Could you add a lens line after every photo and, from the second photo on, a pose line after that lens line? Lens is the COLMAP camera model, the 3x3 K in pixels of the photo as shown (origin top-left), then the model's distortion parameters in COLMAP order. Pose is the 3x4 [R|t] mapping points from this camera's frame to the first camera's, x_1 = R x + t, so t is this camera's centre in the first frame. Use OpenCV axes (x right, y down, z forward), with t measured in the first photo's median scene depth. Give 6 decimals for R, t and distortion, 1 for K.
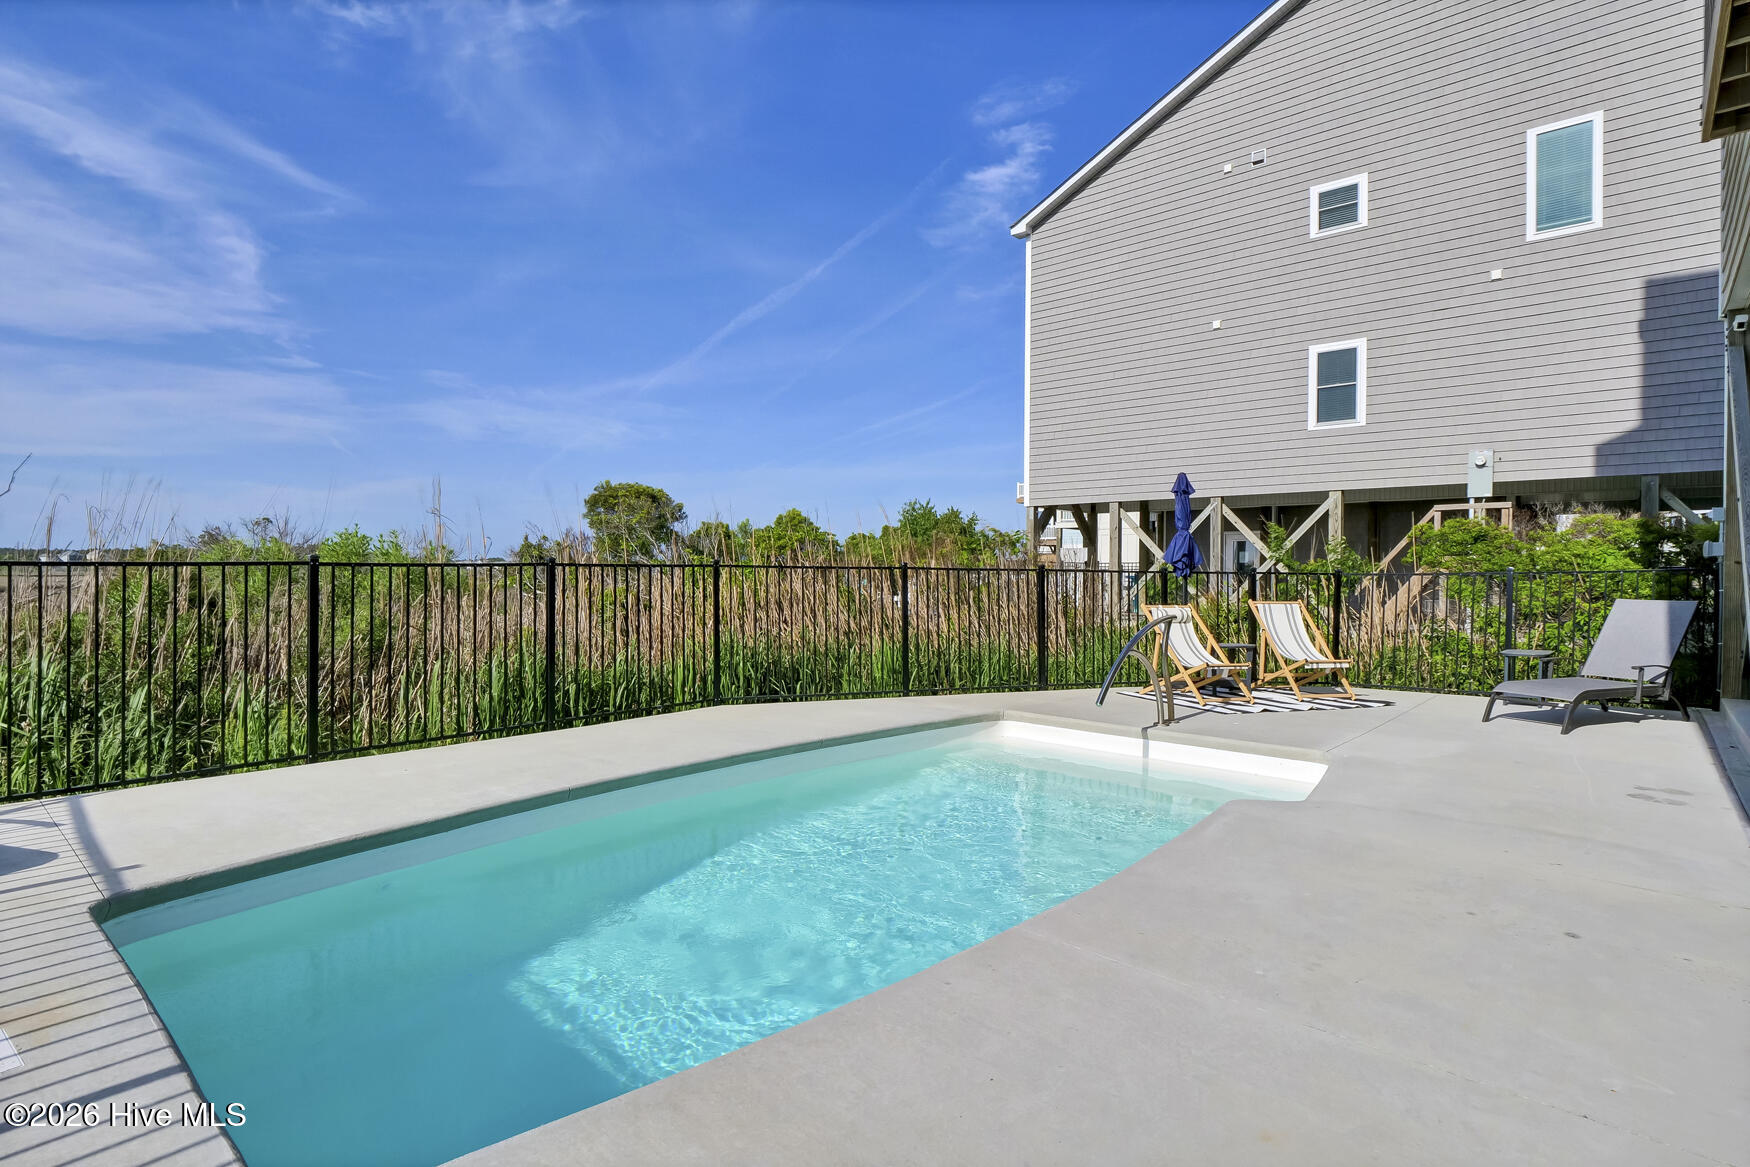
lens RADIAL K [[868.5, 0, 867.1], [0, 868.5, 586.7], [0, 0, 1]] dist [-0.019380, 0.001413]
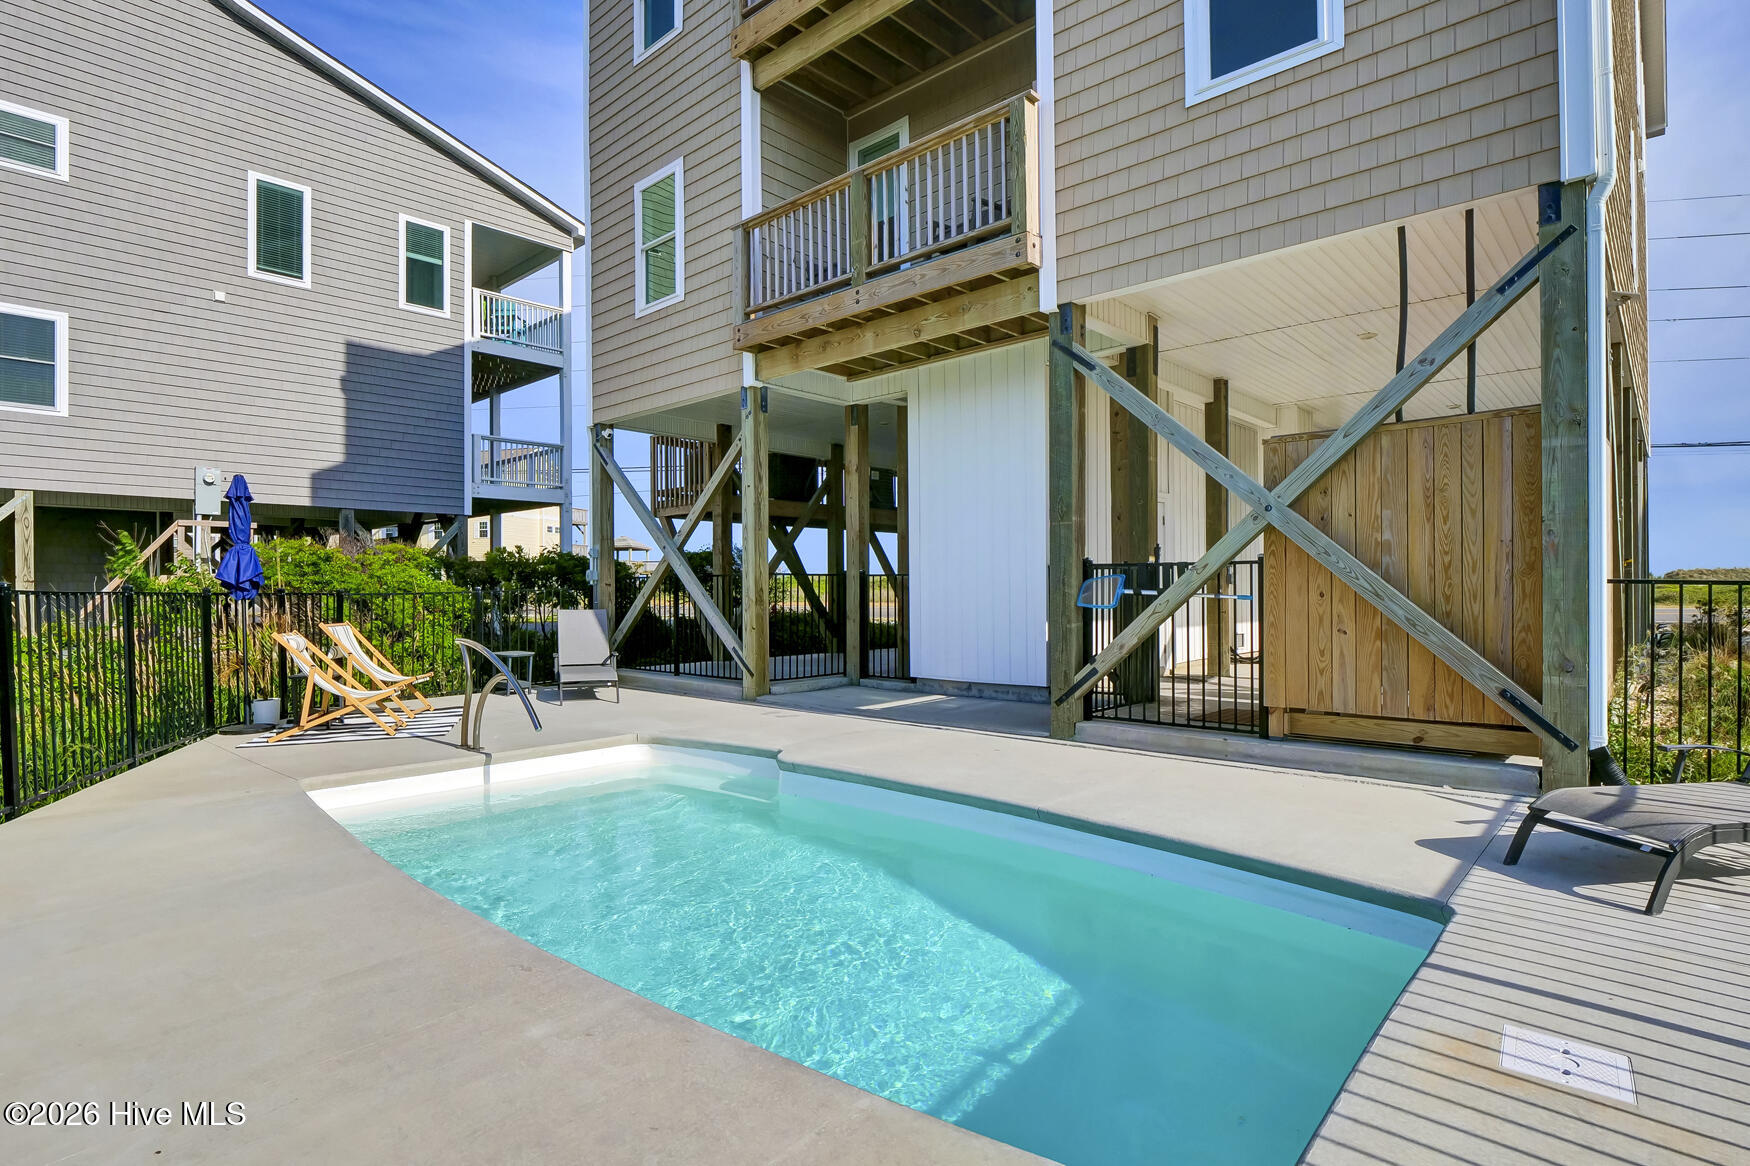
lens RADIAL K [[868.5, 0, 867.1], [0, 868.5, 586.2], [0, 0, 1]] dist [-0.019380, 0.001413]
pose [[0.025444, -0.000420, 0.999676, -0.278200], [0.017647, 0.999844, -0.000029, -0.008506], [-0.999520, 0.017642, 0.025448, 0.232799]]
